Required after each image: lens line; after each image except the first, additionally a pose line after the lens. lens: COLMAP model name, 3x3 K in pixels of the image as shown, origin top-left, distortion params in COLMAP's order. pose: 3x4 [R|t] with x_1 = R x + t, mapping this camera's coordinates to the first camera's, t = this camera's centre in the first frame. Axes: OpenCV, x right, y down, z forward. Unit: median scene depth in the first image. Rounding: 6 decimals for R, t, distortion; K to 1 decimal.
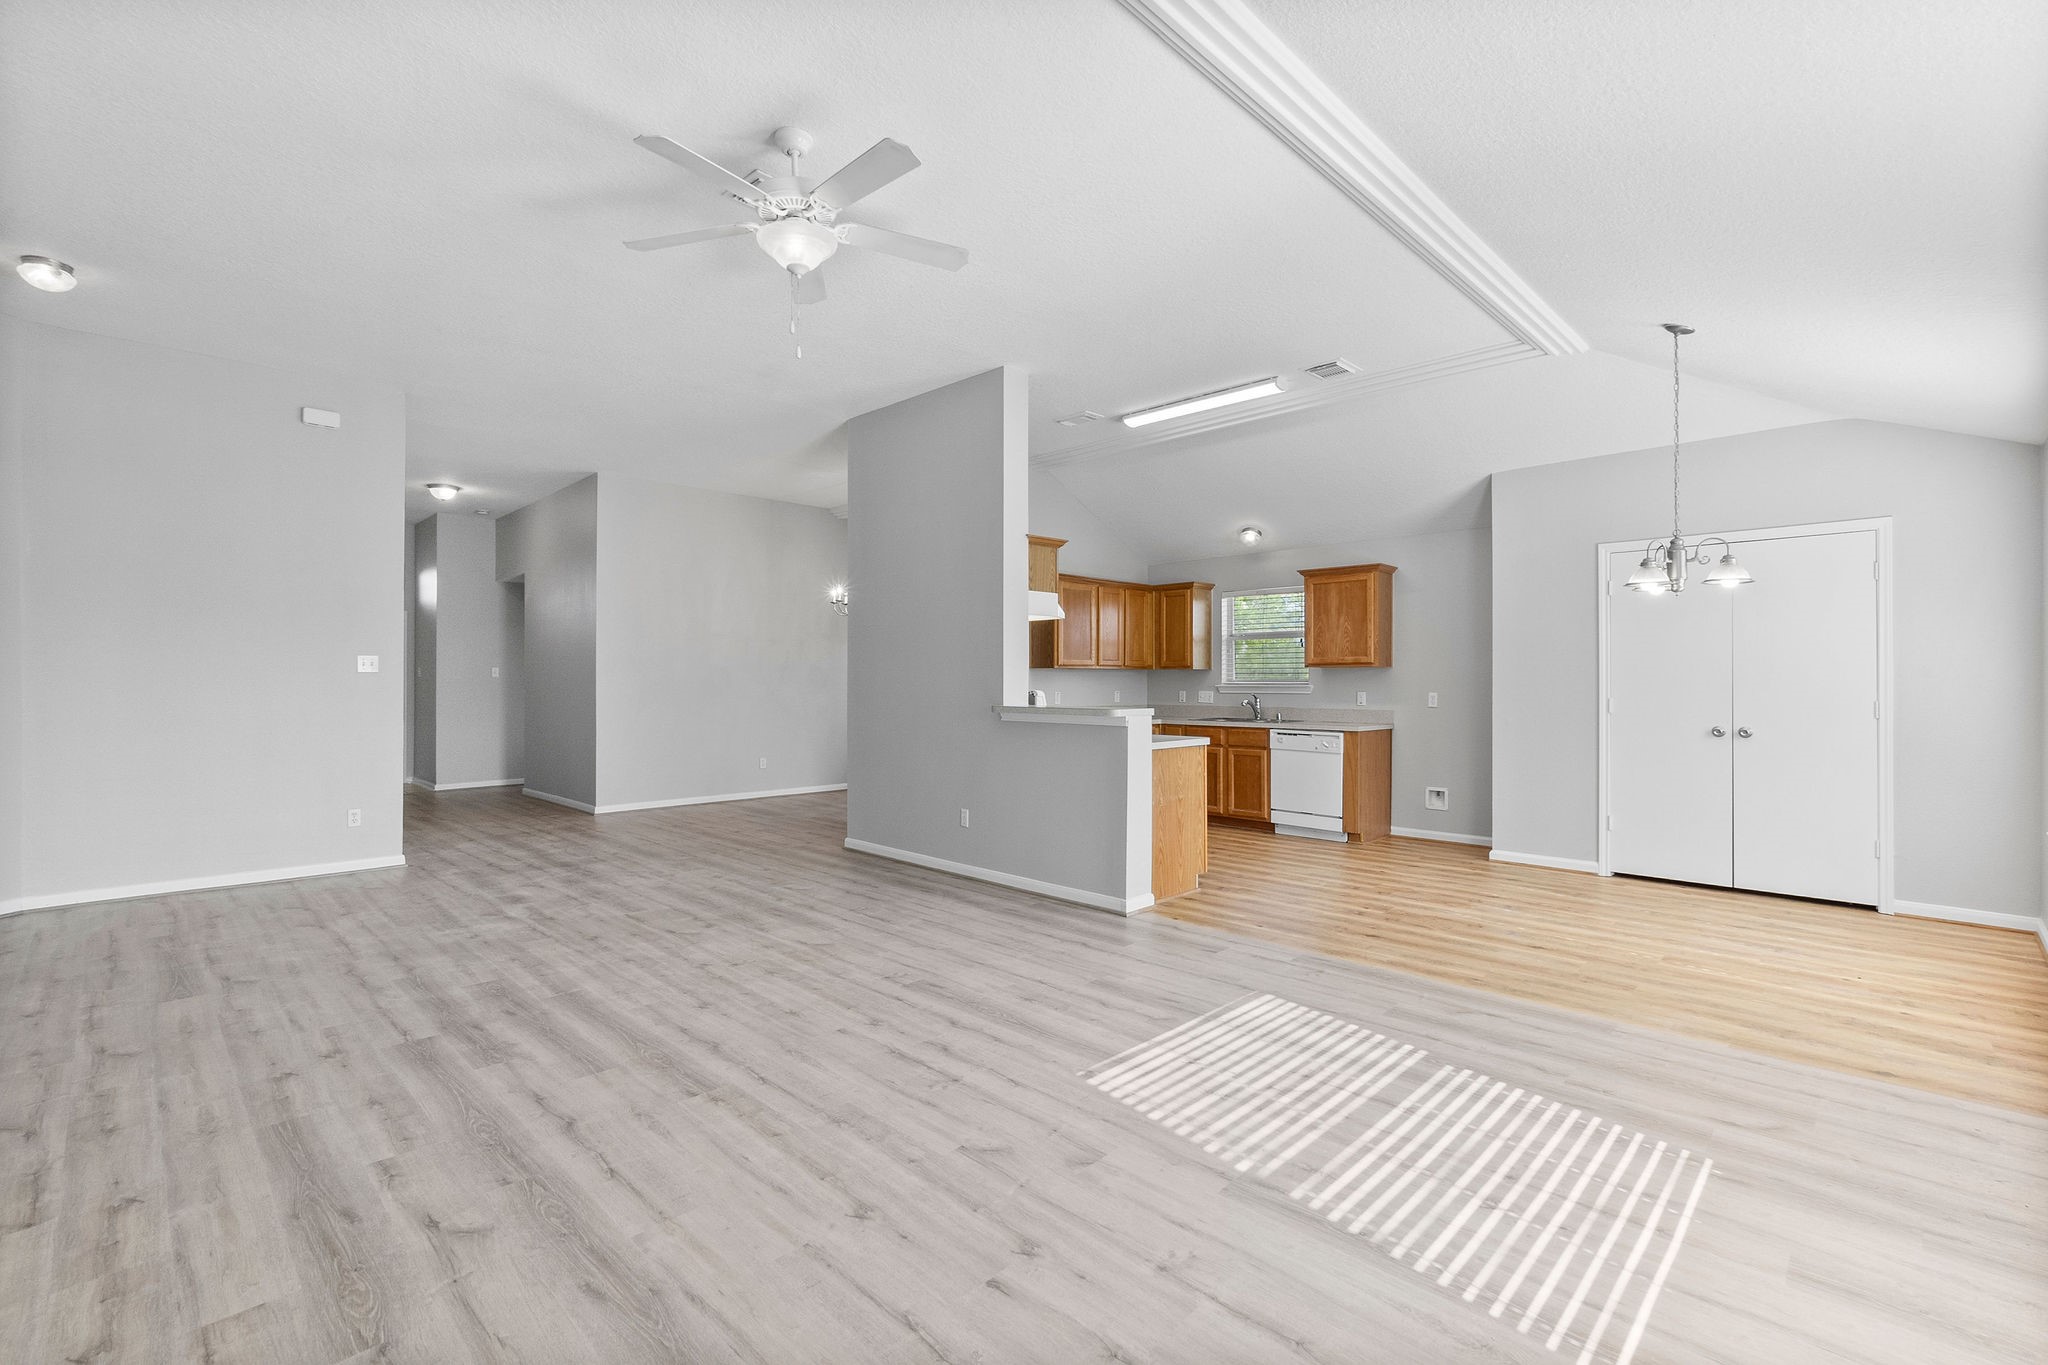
lens RADIAL K [[897.7, 0, 1032.1], [0, 897.7, 680.9], [0, 0, 1]] dist [-0.005206, 0.000817]
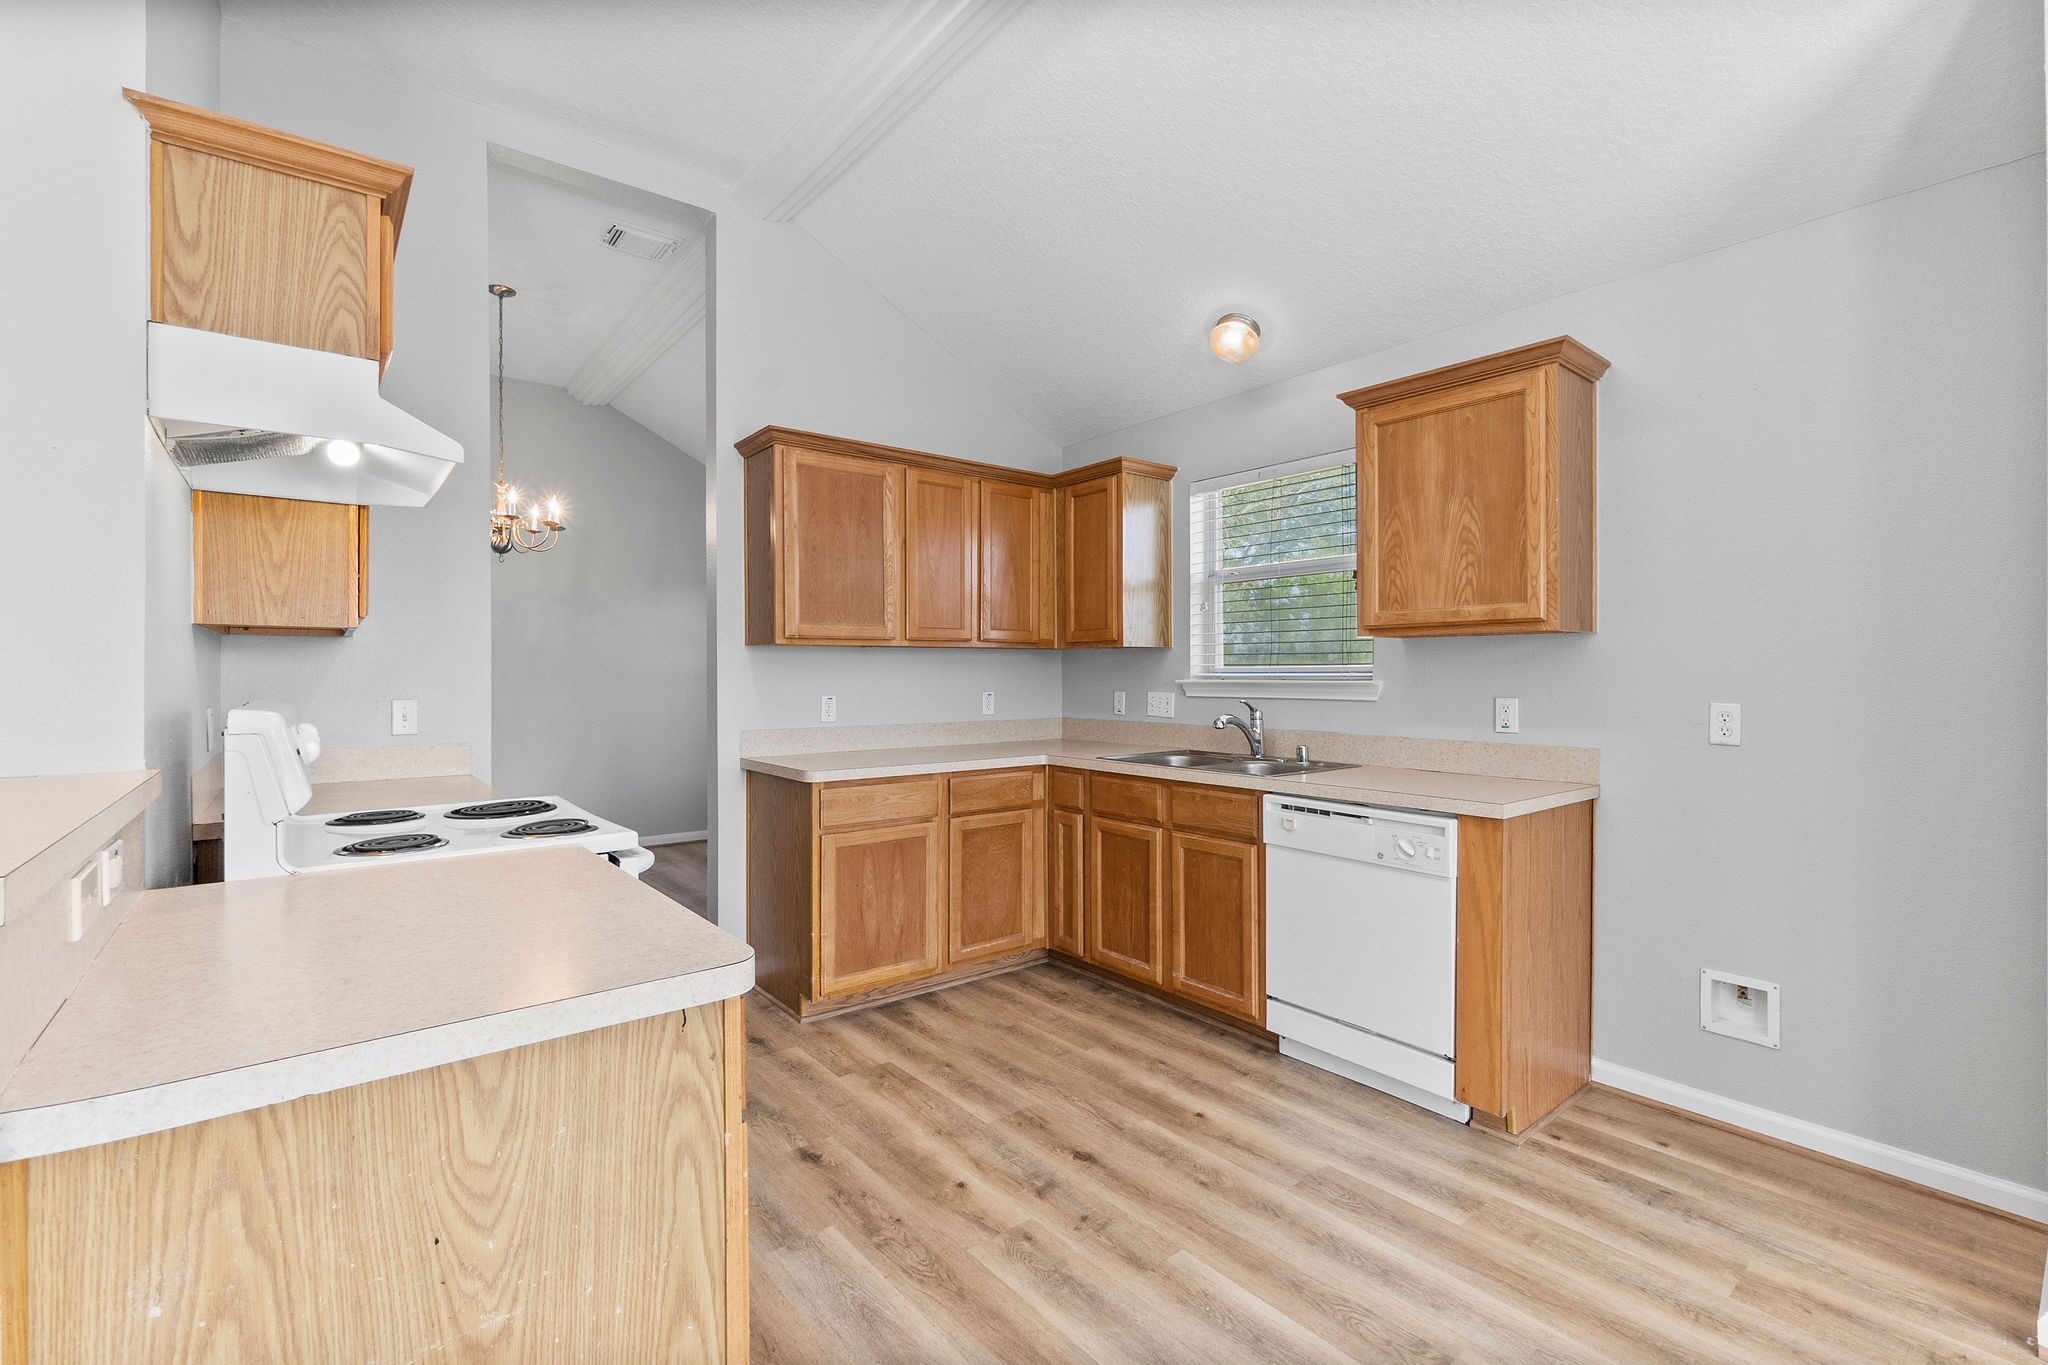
lens RADIAL K [[897.7, 0, 1028.9], [0, 897.7, 677.5], [0, 0, 1]] dist [-0.005206, 0.000817]
pose [[0.992587, -0.005094, -0.121427, 0.210018], [0.006182, 0.999944, 0.008588, -0.001508], [0.121376, -0.009275, 0.992563, 0.593404]]
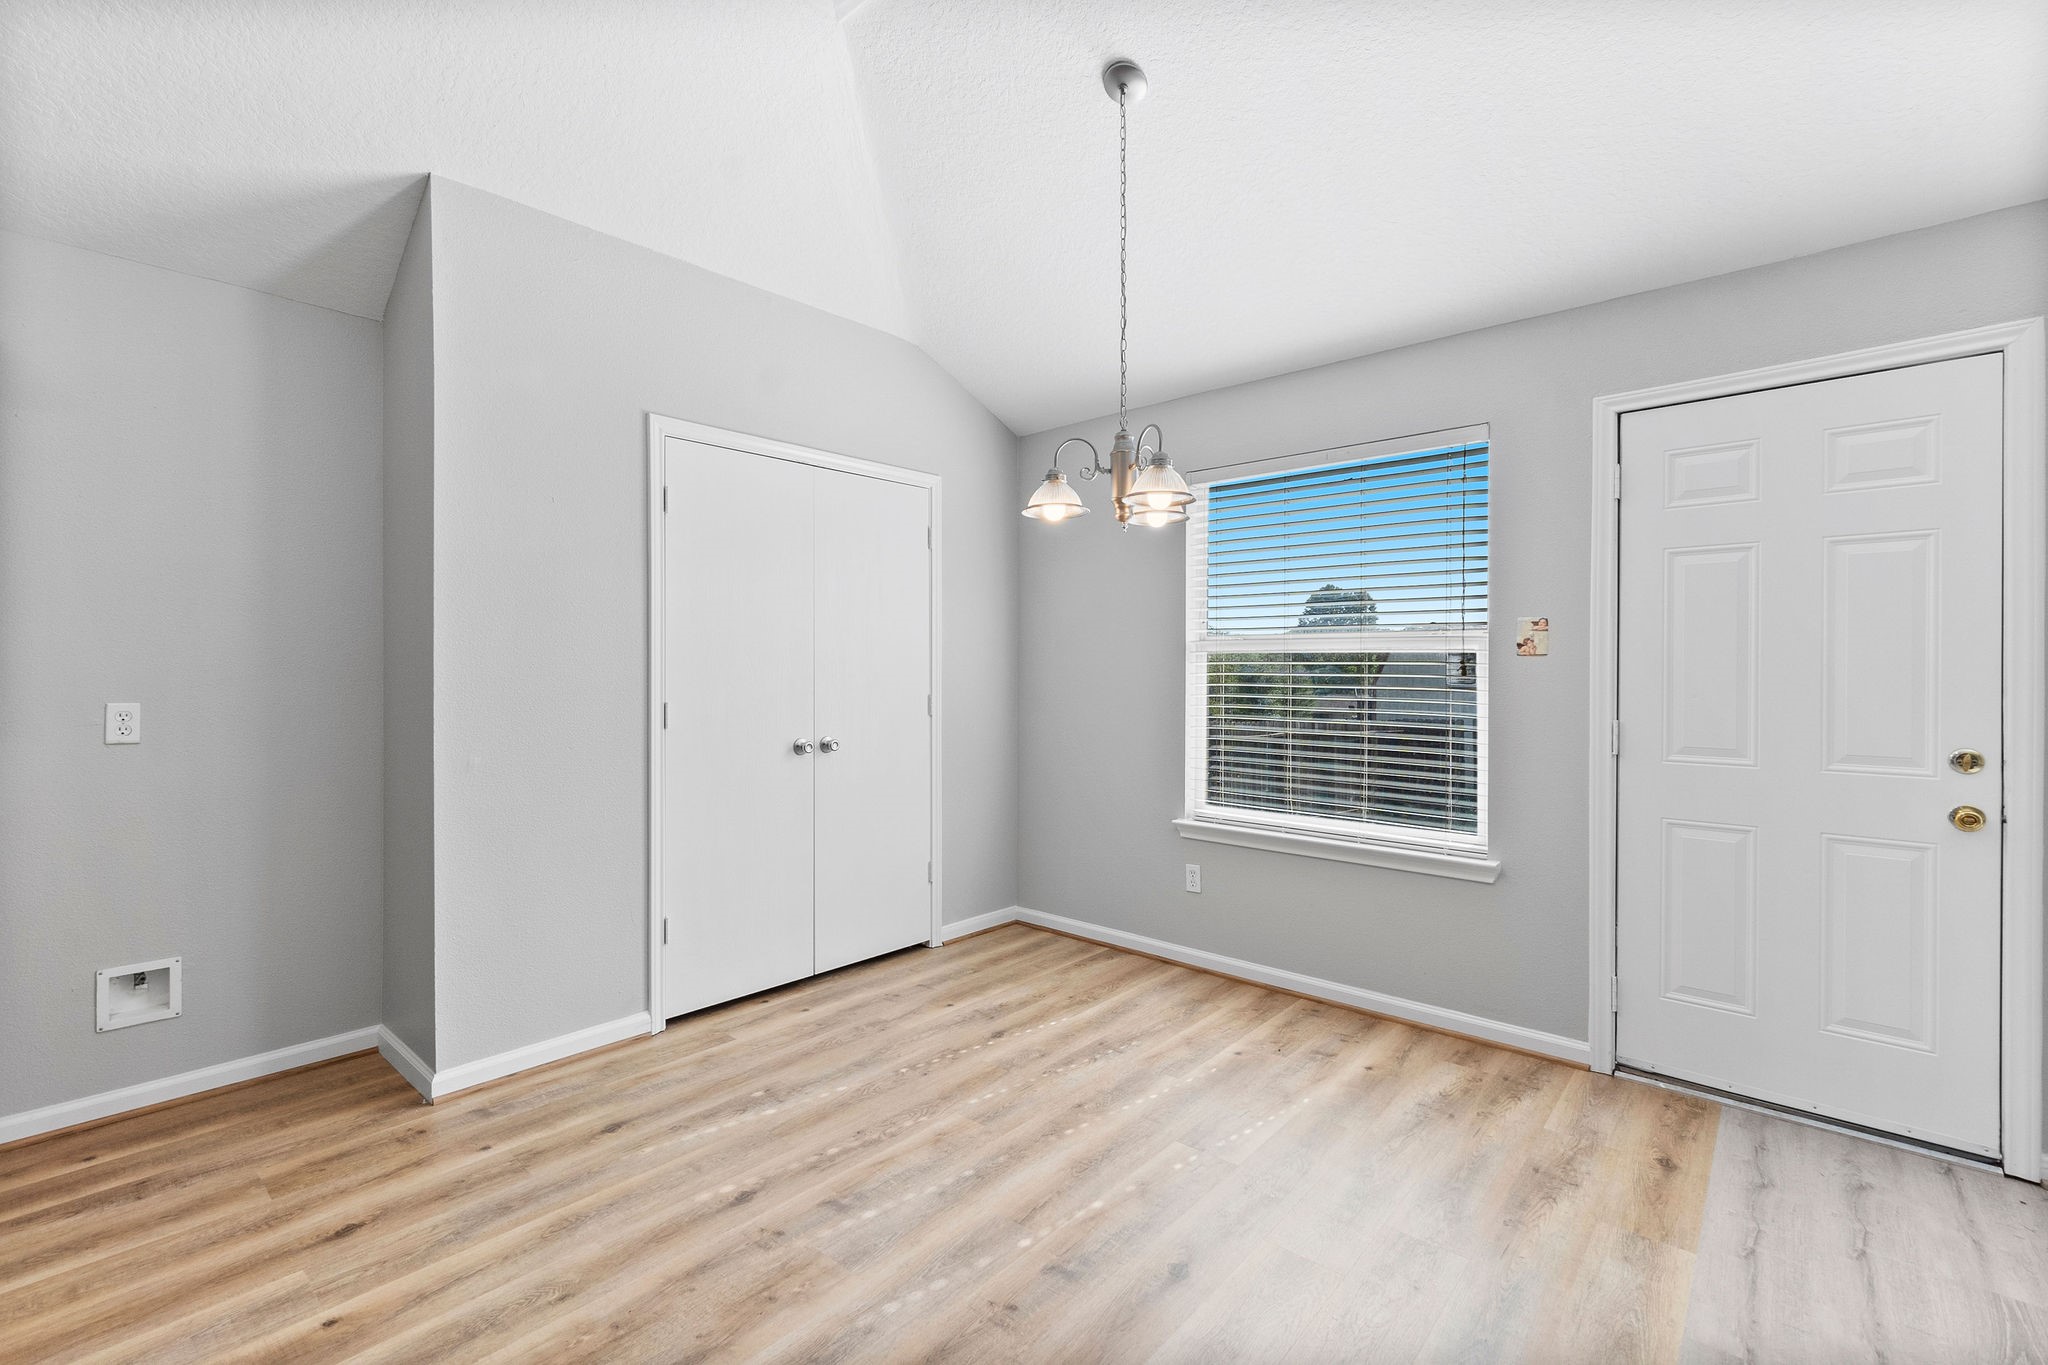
lens RADIAL K [[897.7, 0, 1018.2], [0, 897.7, 676.7], [0, 0, 1]] dist [-0.005206, 0.000817]
pose [[-0.048205, -0.012798, 0.998755, 0.070997], [-0.002483, 0.999916, 0.012693, -0.002688], [-0.998834, -0.001869, -0.048233, 0.630228]]
